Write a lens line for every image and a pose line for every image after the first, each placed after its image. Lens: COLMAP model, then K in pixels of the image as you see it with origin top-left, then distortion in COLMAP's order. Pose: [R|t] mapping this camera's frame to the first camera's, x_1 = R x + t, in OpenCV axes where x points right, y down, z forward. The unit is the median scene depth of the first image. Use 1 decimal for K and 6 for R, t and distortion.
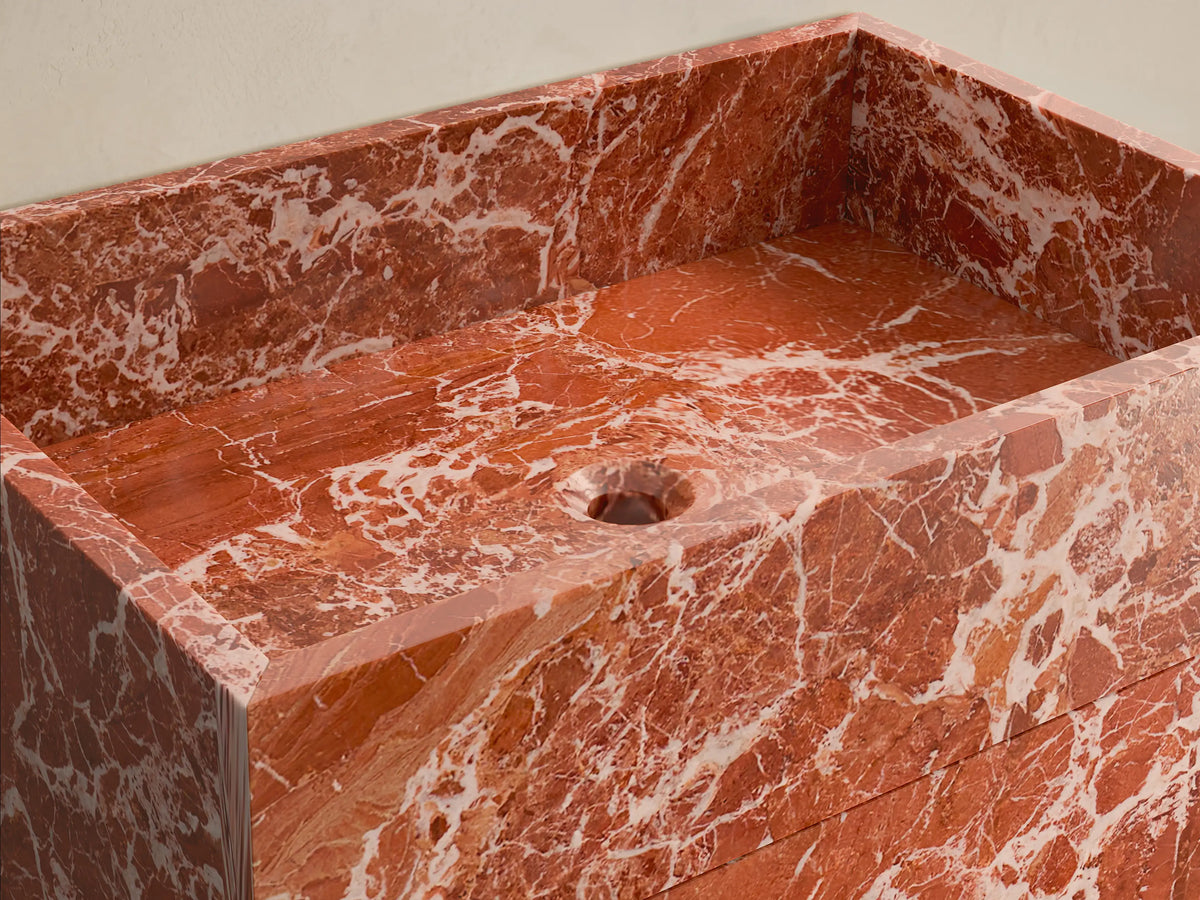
lens RADIAL K [[2770.0, 0, 606.8], [0, 2770.0, 443.4], [0, 0, 1]] dist [0.096785, 0.000000]
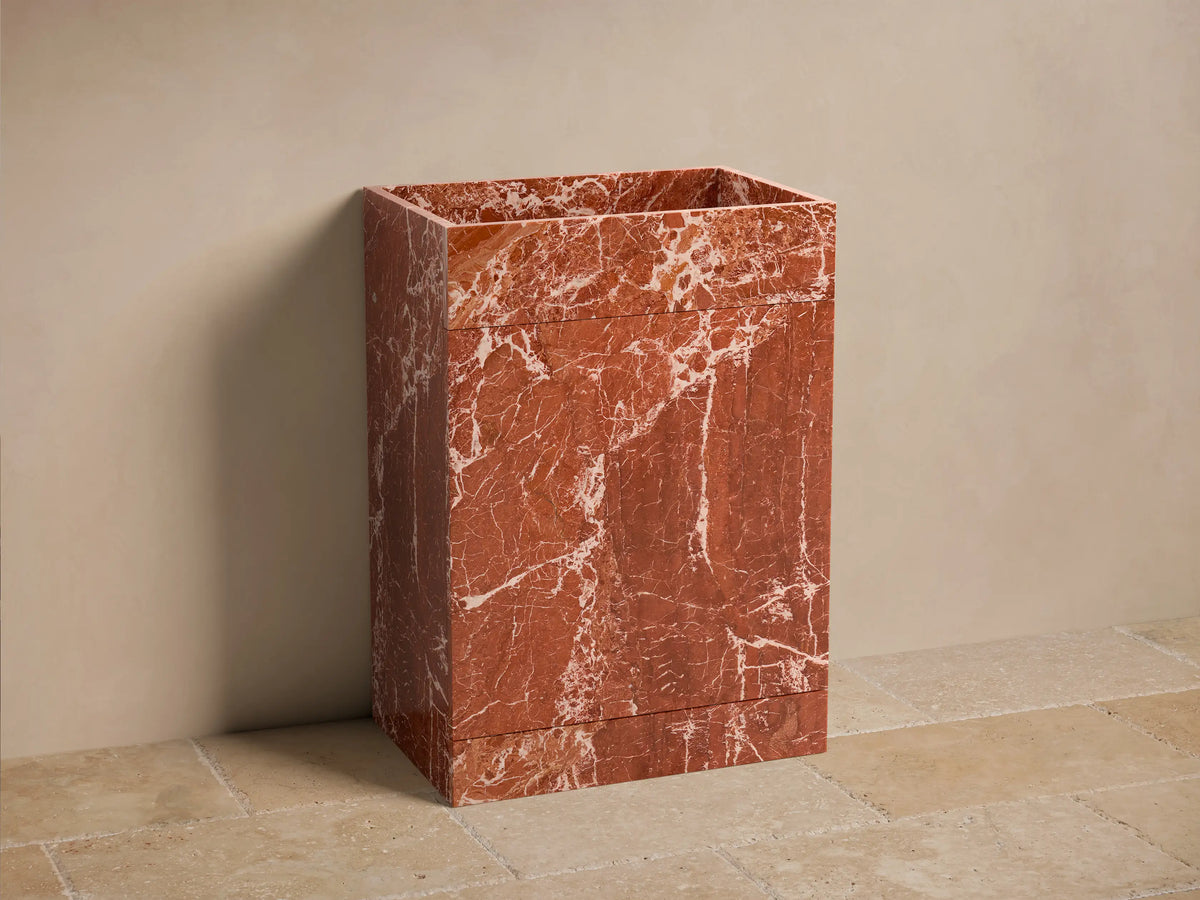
lens RADIAL K [[2770.0, 0, 596.0], [0, 2770.0, 450.9], [0, 0, 1]] dist [0.096785, 0.000000]
pose [[0.971441, 0.038793, -0.234088, 0.879544], [-0.091345, 0.971653, -0.218050, 1.058072], [0.218993, 0.233206, 0.947448, -2.337519]]
